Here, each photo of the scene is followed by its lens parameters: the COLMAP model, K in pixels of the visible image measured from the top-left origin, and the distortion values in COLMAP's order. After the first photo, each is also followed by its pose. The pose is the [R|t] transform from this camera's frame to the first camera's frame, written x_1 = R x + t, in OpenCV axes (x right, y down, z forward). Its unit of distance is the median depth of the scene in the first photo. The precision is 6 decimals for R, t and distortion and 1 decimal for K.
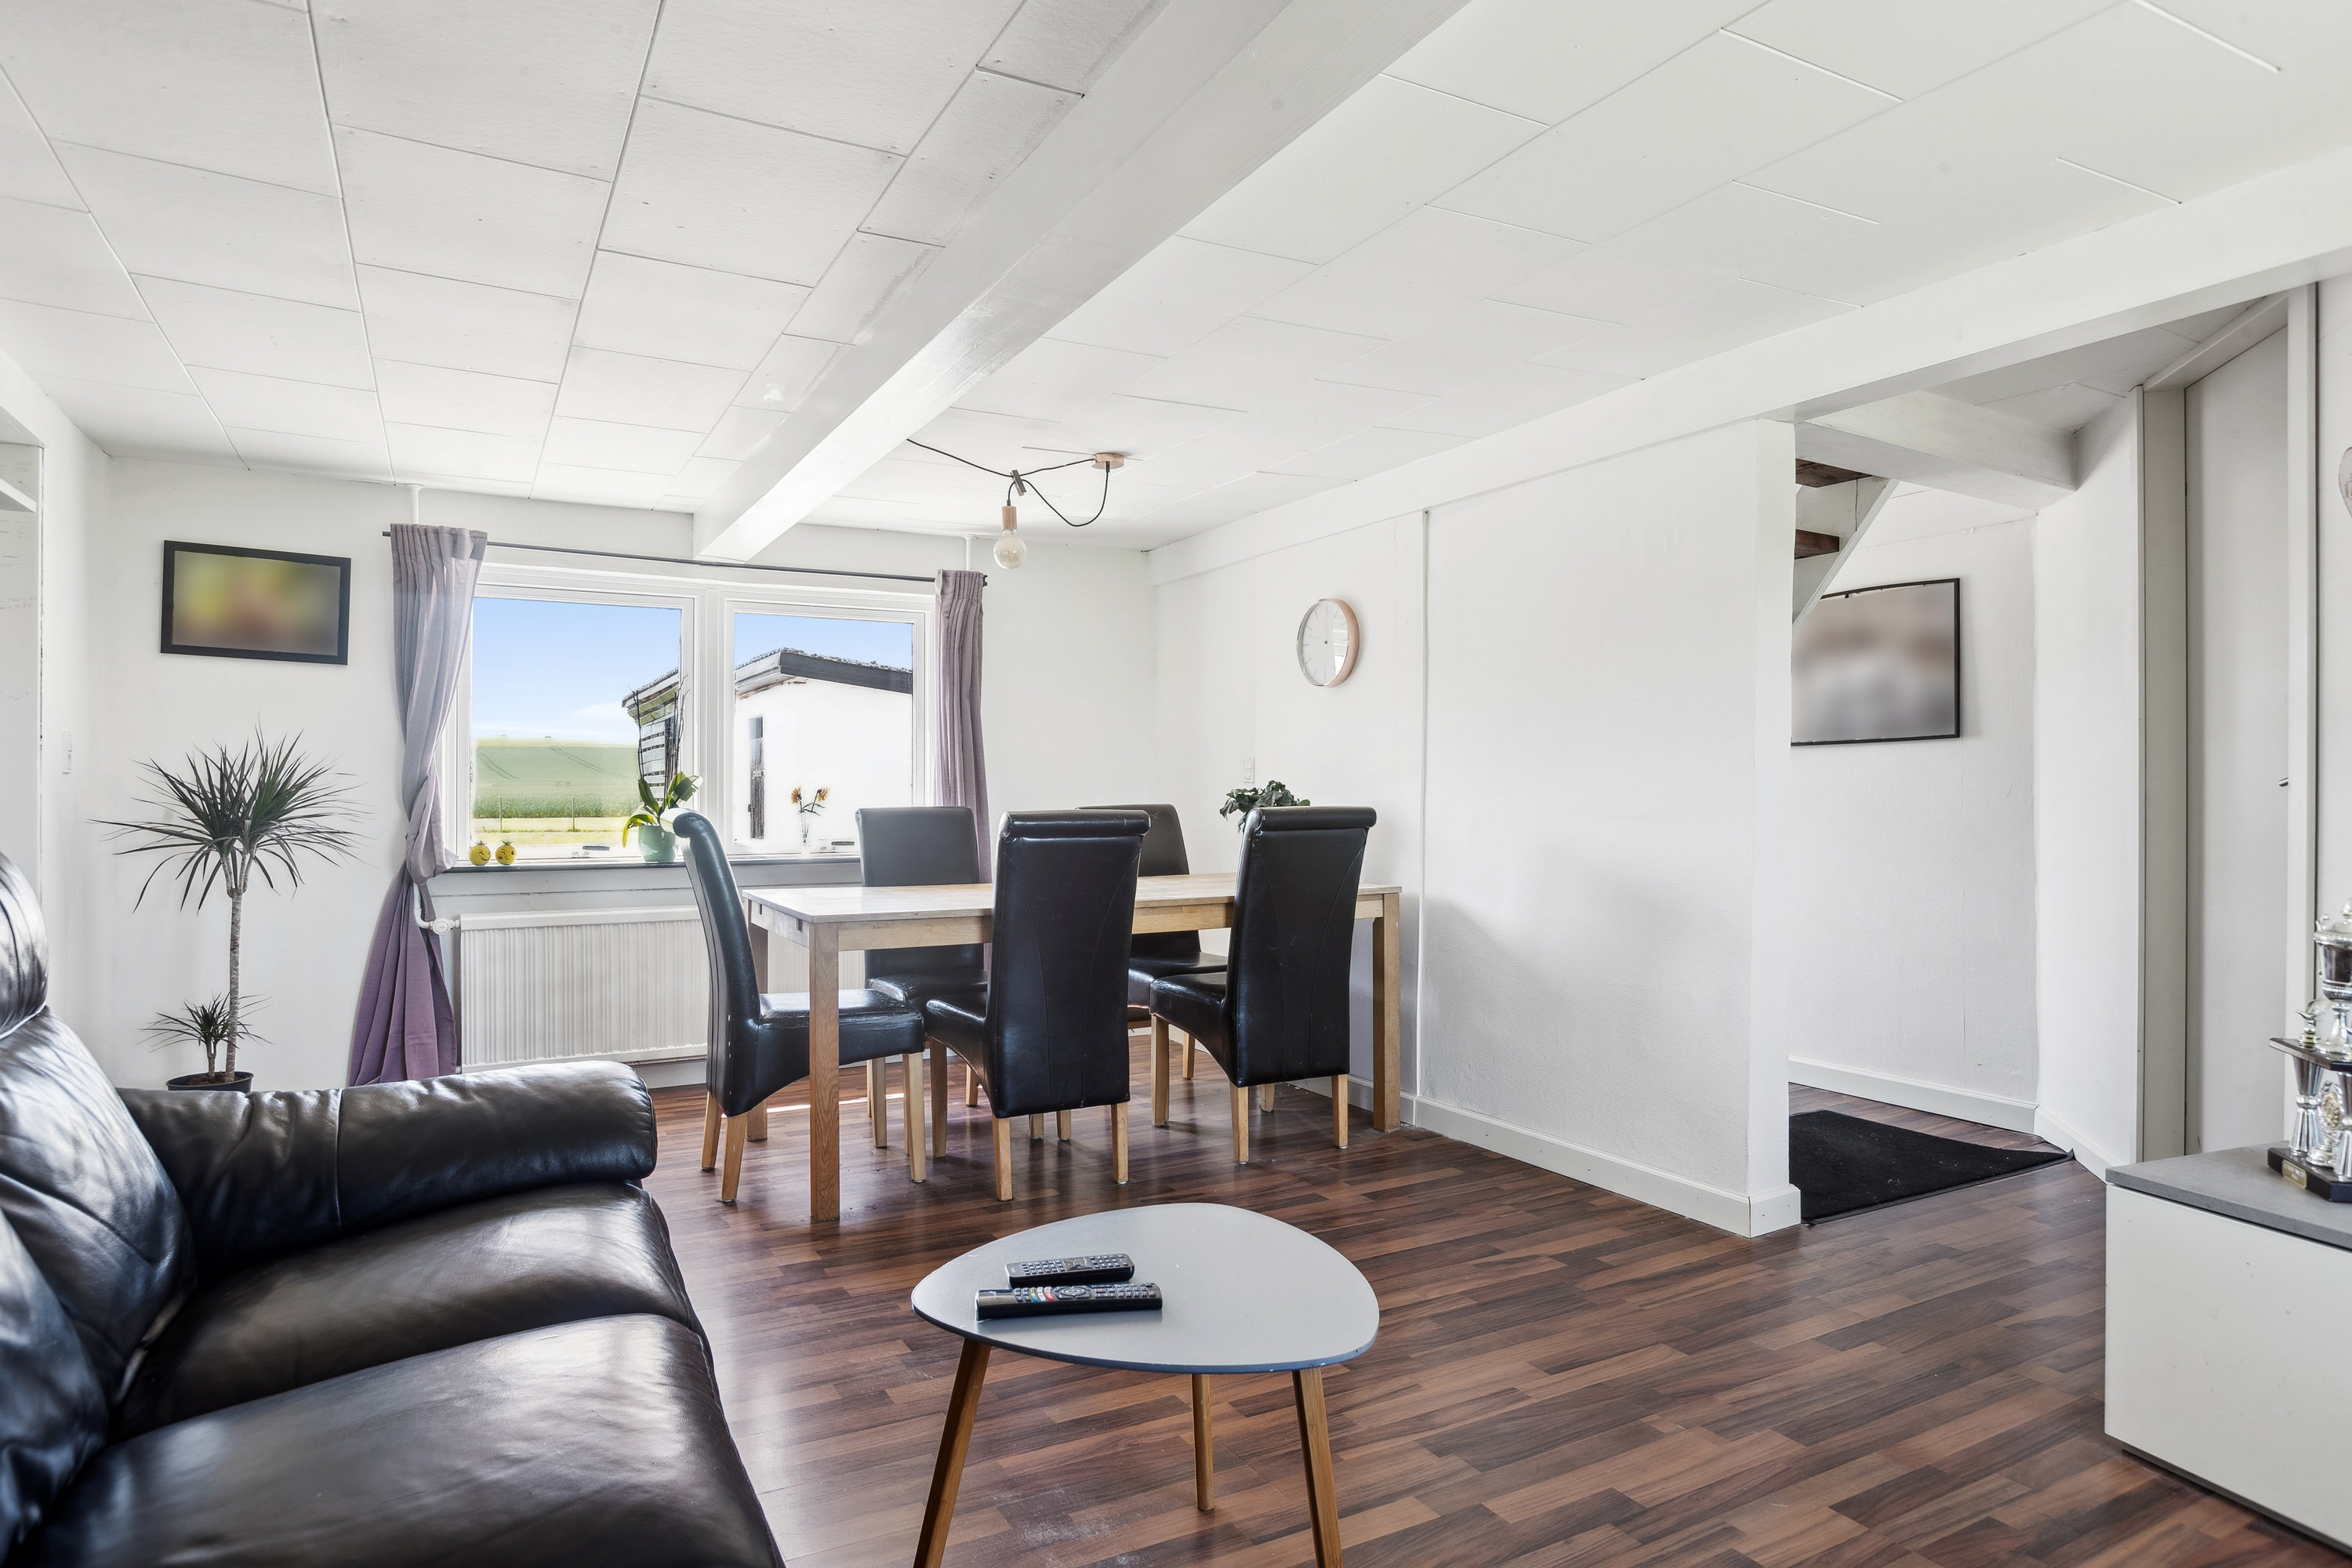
lens RADIAL K [[1280.7, 0, 1176.0], [0, 1280.7, 784.0], [0, 0, 1]] dist [-0.022885, 0.001901]
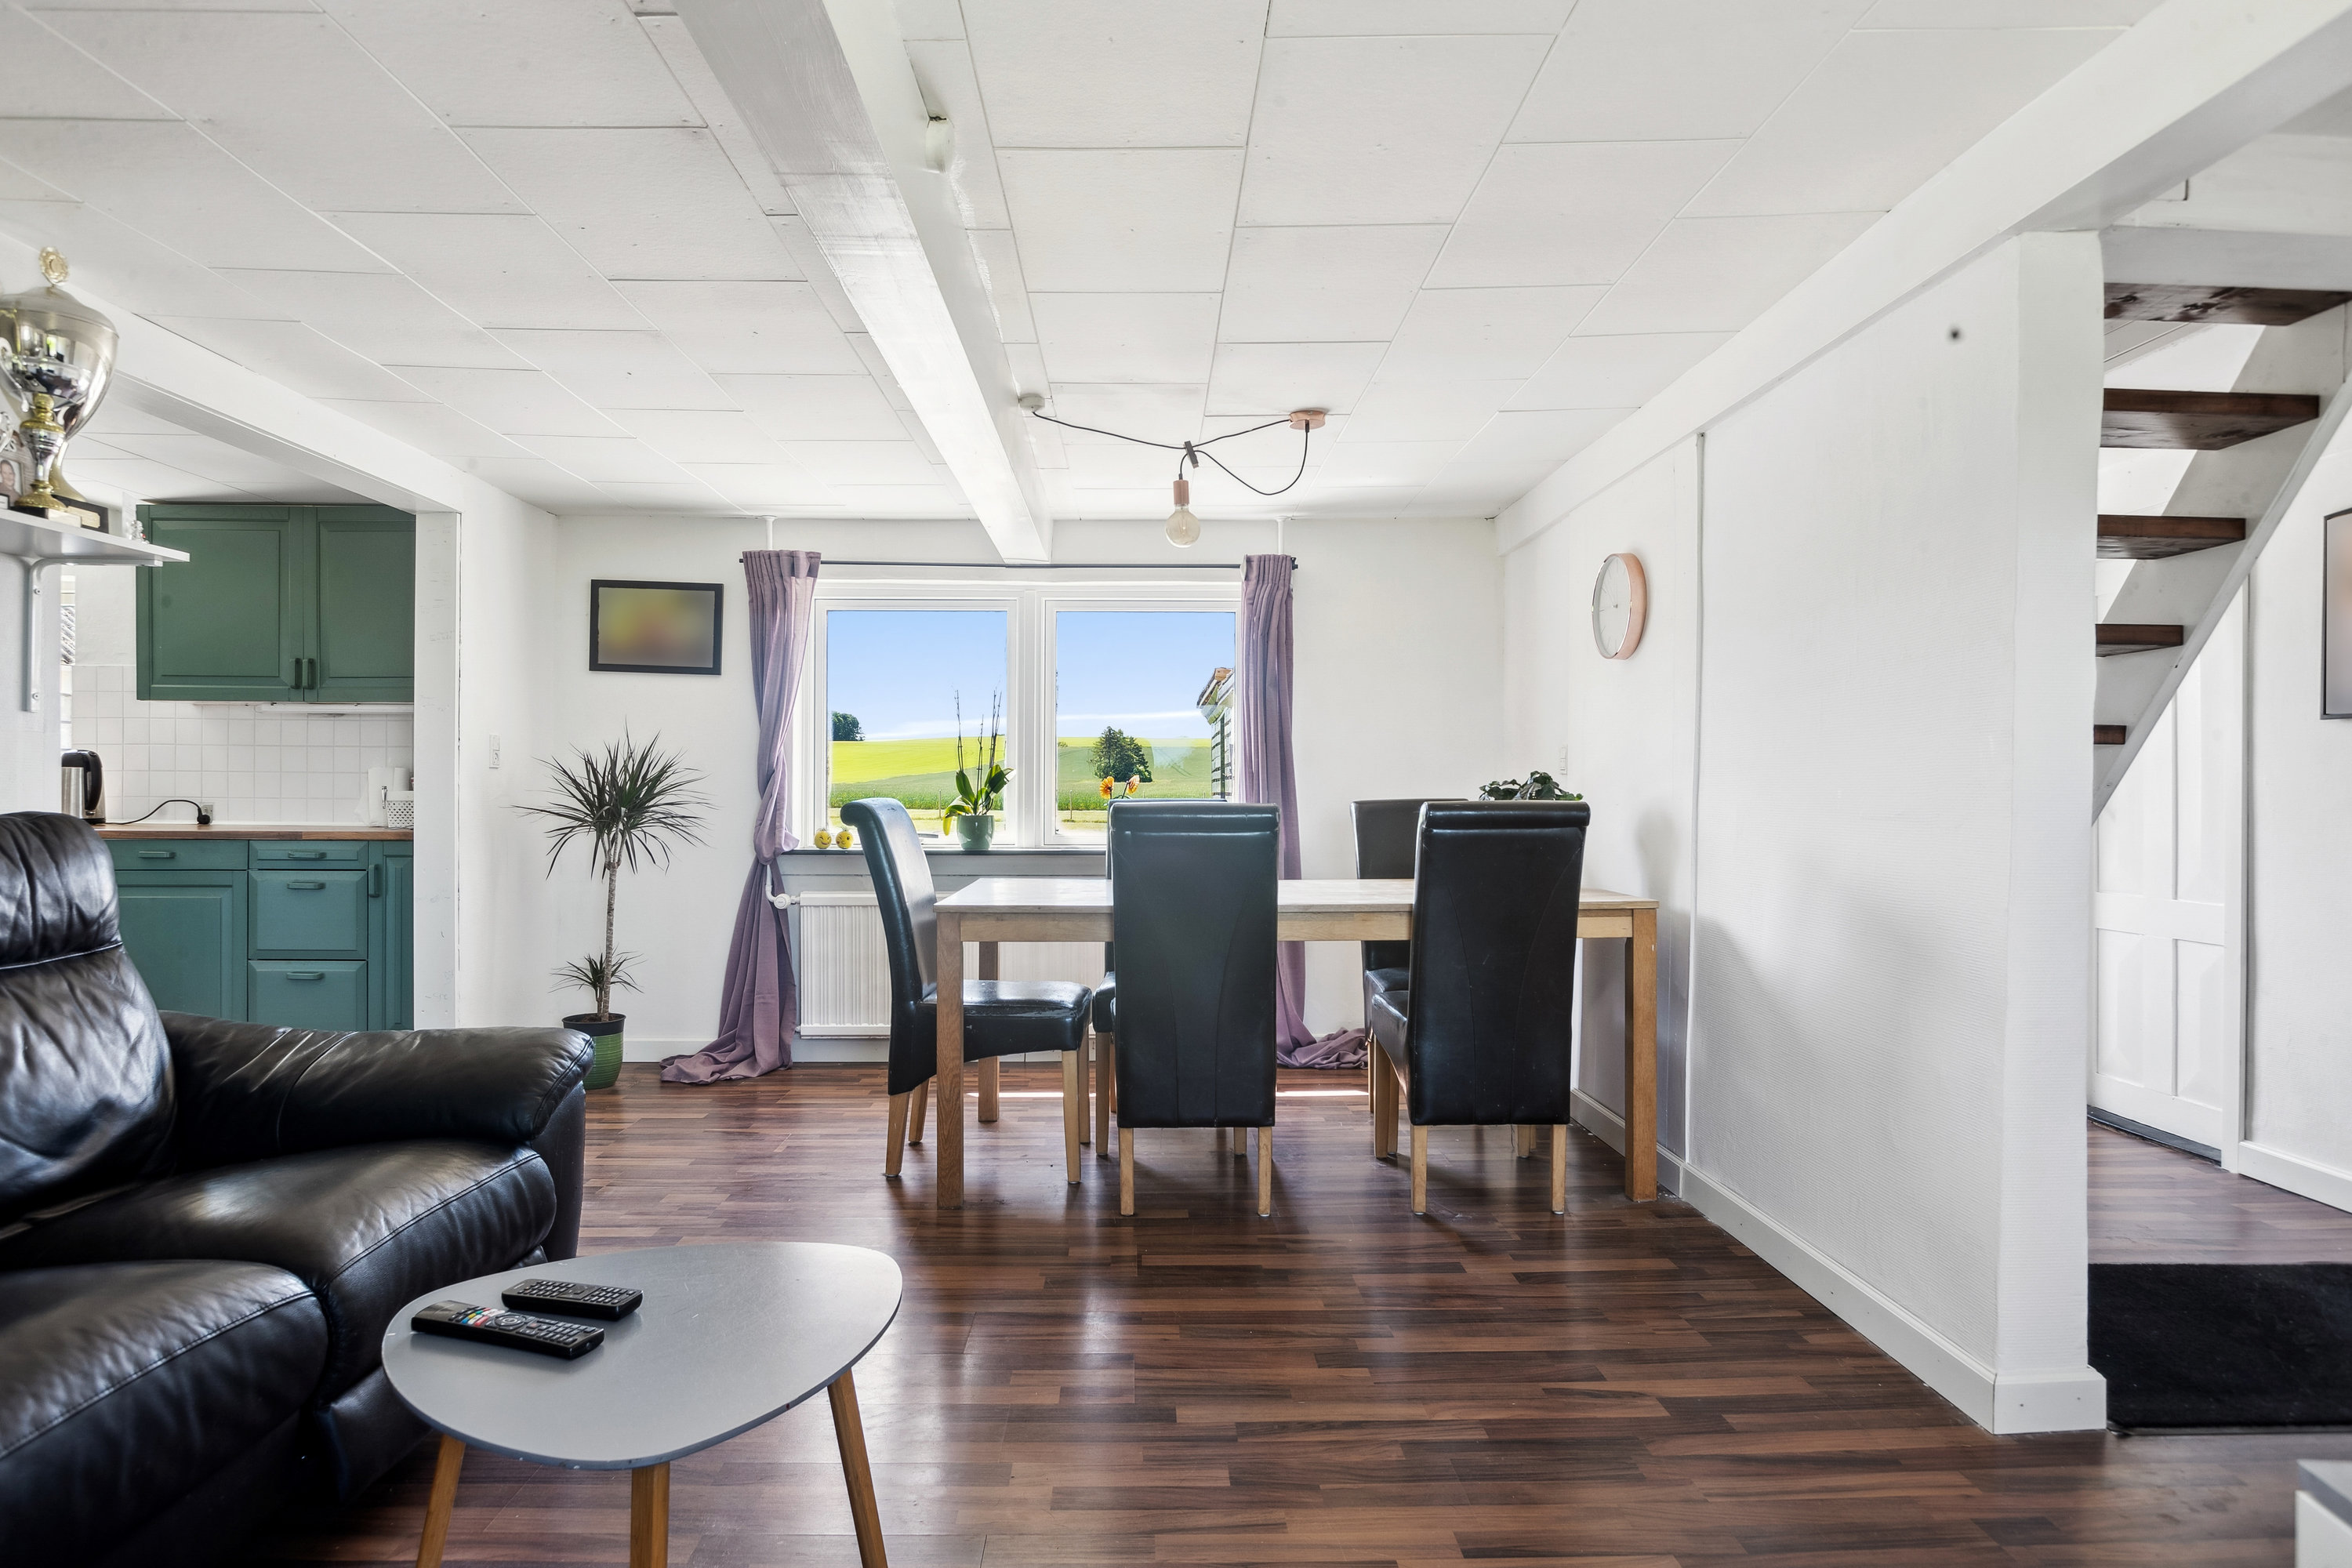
lens RADIAL K [[1280.7, 0, 1176.0], [0, 1280.7, 784.0], [0, 0, 1]] dist [-0.022885, 0.001901]
pose [[0.893066, 0.000827, -0.449924, 0.267893], [0.000782, 0.999994, 0.003388, 0.003187], [0.449924, -0.003378, 0.893060, 0.143809]]
